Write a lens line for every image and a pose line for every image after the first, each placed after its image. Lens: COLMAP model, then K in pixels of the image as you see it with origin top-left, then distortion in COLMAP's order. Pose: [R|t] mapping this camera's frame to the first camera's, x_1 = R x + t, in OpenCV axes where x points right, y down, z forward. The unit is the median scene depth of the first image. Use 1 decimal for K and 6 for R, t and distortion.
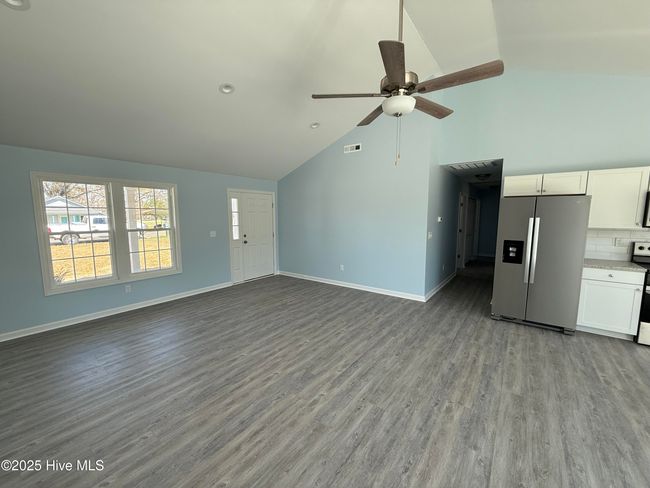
lens RADIAL K [[259.5, 0, 325.0], [0, 259.5, 244.0], [0, 0, 1]] dist [0.001773, 0.000037]
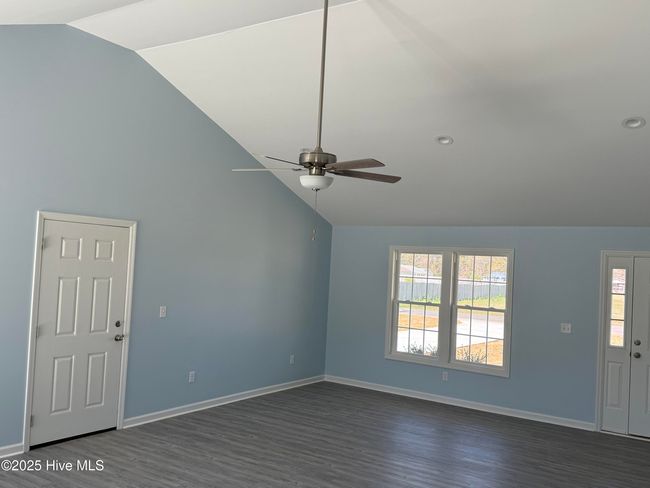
lens RADIAL K [[590.3, 0, 325.0], [0, 590.3, 244.0], [0, 0, 1]] dist [0.155253, -0.247482]
pose [[0.064698, -0.031634, -0.997403, 1.564477], [-0.160947, 0.986081, -0.041715, -0.140700], [0.984840, 0.163228, 0.058706, 0.594726]]
